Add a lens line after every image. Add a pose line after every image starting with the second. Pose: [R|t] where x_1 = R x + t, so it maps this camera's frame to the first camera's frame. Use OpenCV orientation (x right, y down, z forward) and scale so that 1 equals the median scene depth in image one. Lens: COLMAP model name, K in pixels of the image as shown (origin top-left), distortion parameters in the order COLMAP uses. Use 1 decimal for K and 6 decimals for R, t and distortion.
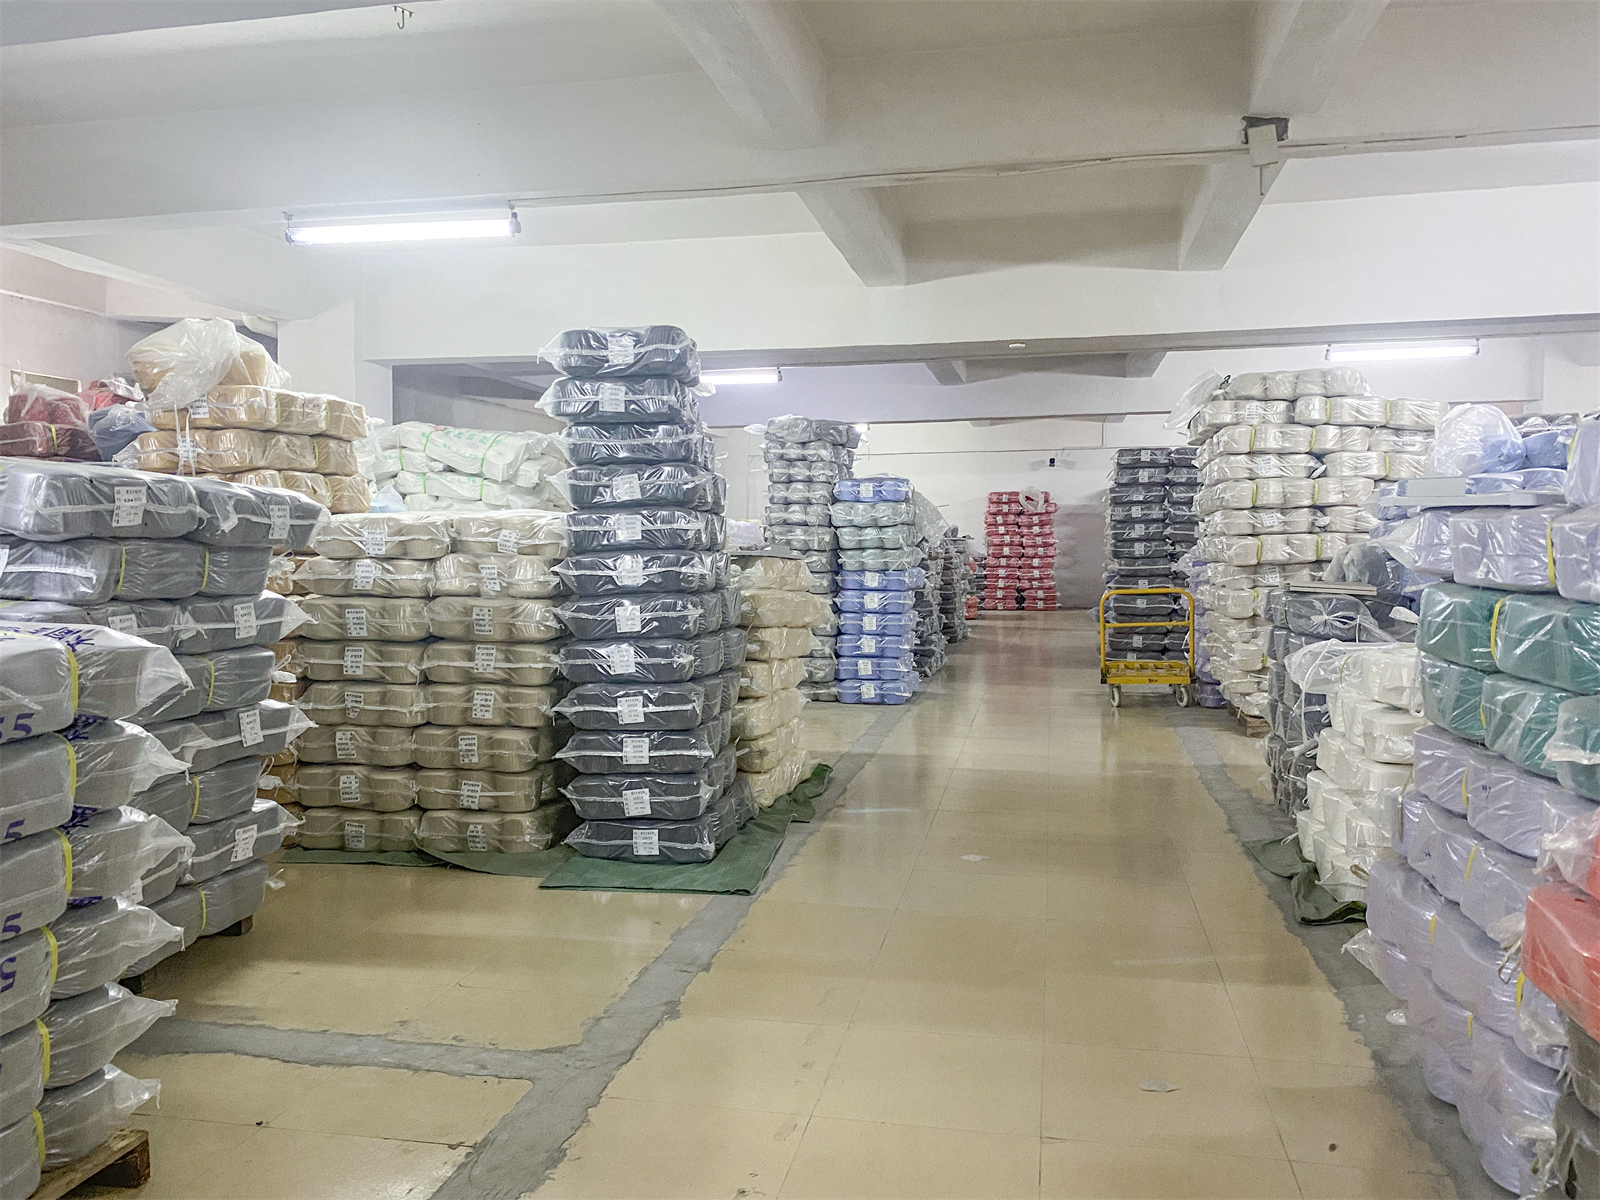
lens RADIAL K [[1259.6, 0, 854.6], [0, 1259.6, 579.1], [0, 0, 1]] dist [0.039112, -0.047824]
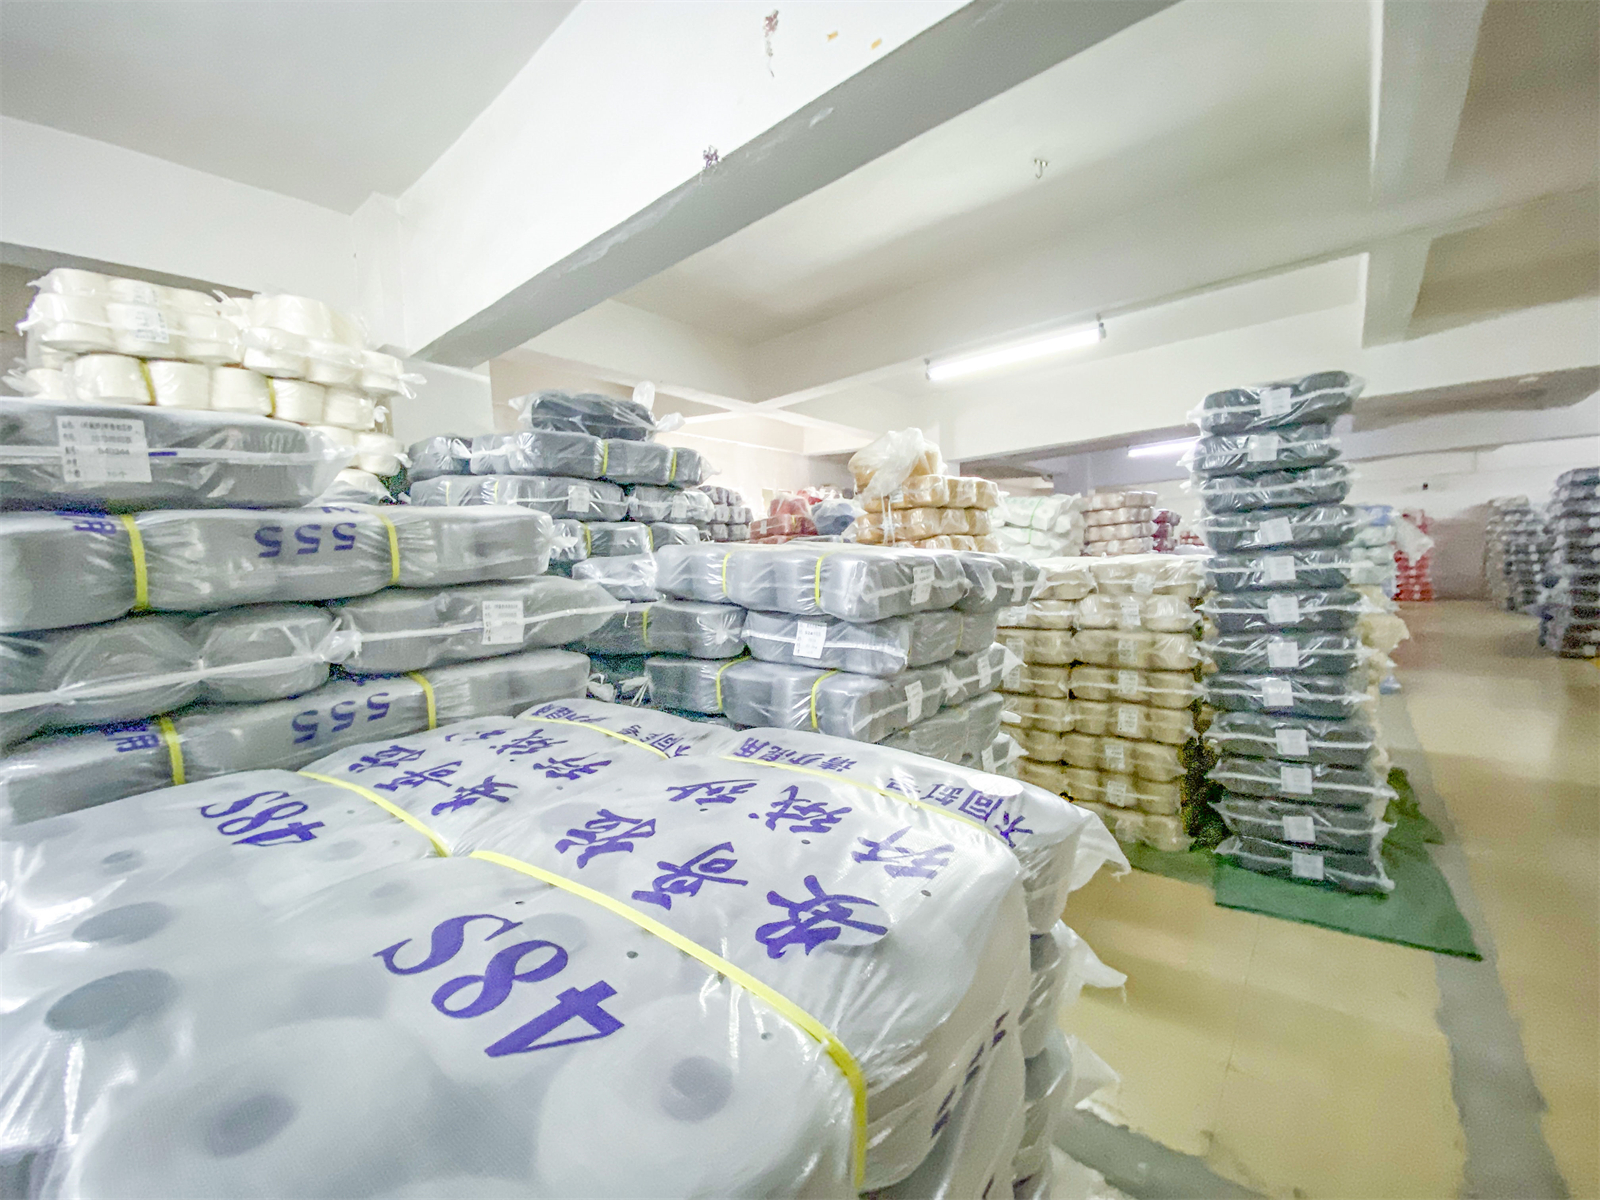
lens RADIAL K [[654.1, 0, 776.4], [0, 654.1, 599.6], [0, 0, 1]] dist [-0.015297, -0.003822]
pose [[0.853832, -0.011969, -0.520410, -0.254996], [0.028721, 0.999296, 0.024139, -0.039852], [0.519755, -0.035558, 0.853575, 0.306551]]
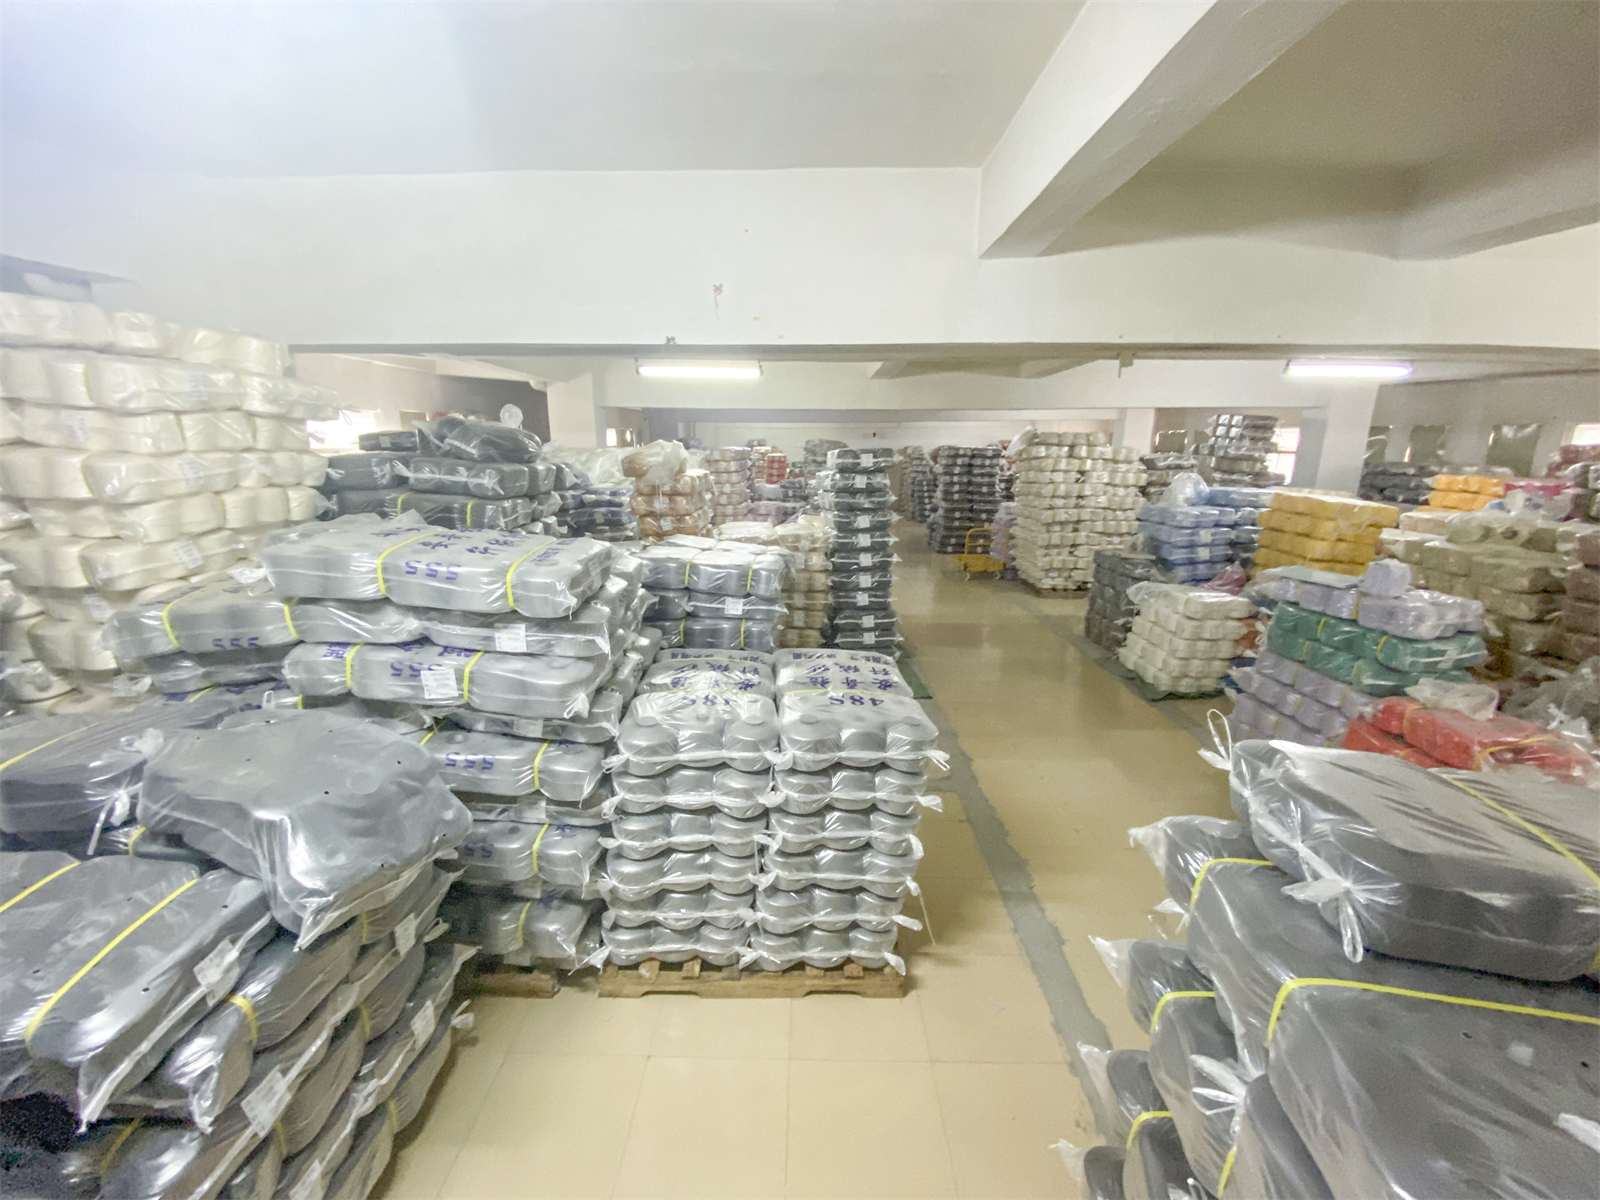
lens RADIAL K [[654.1, 0, 787.1], [0, 654.1, 611.9], [0, 0, 1]] dist [-0.015297, -0.003822]
pose [[0.990323, -0.031146, 0.135239, -0.469133], [0.001082, 0.976194, 0.216898, -0.166132], [-0.138775, -0.214653, 0.966781, -0.121731]]
